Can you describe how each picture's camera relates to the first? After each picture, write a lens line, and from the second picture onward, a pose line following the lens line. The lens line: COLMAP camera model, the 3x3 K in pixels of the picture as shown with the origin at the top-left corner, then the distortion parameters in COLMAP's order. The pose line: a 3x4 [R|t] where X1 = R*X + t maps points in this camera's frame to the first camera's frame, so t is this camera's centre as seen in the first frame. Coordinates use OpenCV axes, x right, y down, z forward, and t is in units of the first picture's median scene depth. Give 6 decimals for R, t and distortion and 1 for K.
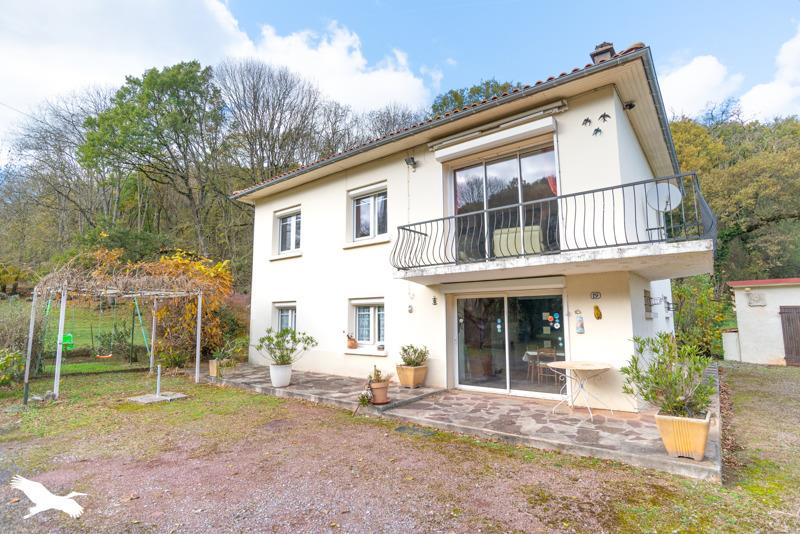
lens RADIAL K [[406.0, 0, 400.9], [0, 406.0, 248.9], [0, 0, 1]] dist [-0.047479, 0.020751]
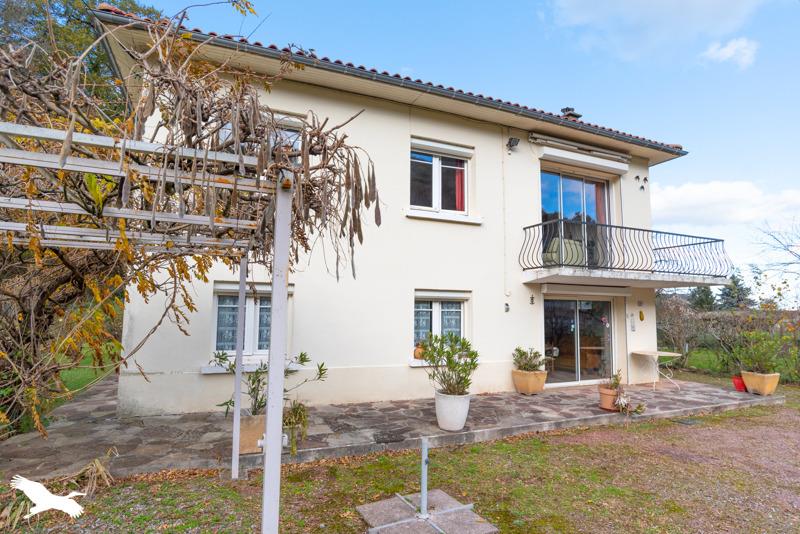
lens RADIAL K [[416.7, 0, 400.0], [0, 416.7, 267.0], [0, 0, 1]] dist [-0.062967, 0.044541]
pose [[0.489492, 0.107515, 0.865354, -0.949770], [-0.163950, 0.986019, -0.029768, 0.135016], [-0.856457, -0.127303, 0.500276, 0.809926]]
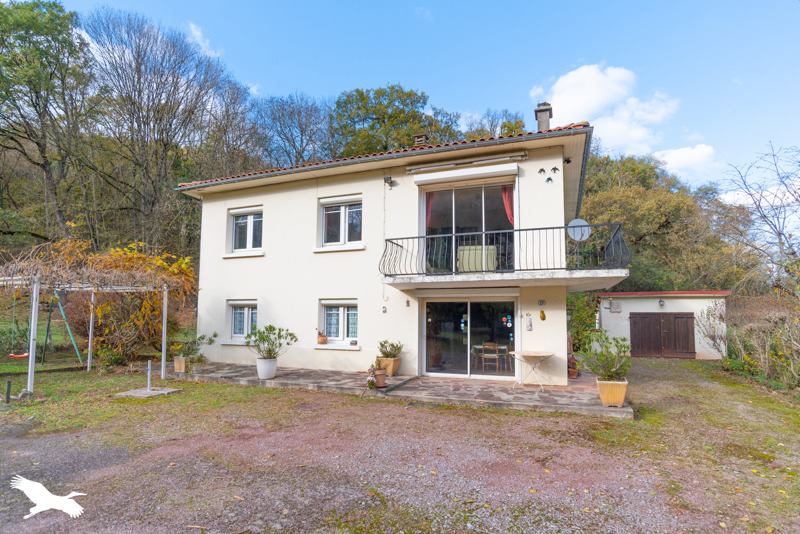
lens RADIAL K [[416.7, 0, 400.0], [0, 416.7, 267.0], [0, 0, 1]] dist [-0.062967, 0.044541]
pose [[0.956973, 0.047610, 0.286245, -0.299859], [-0.061278, 0.997359, 0.038979, -0.023741], [-0.283634, -0.054843, 0.957363, -0.153985]]
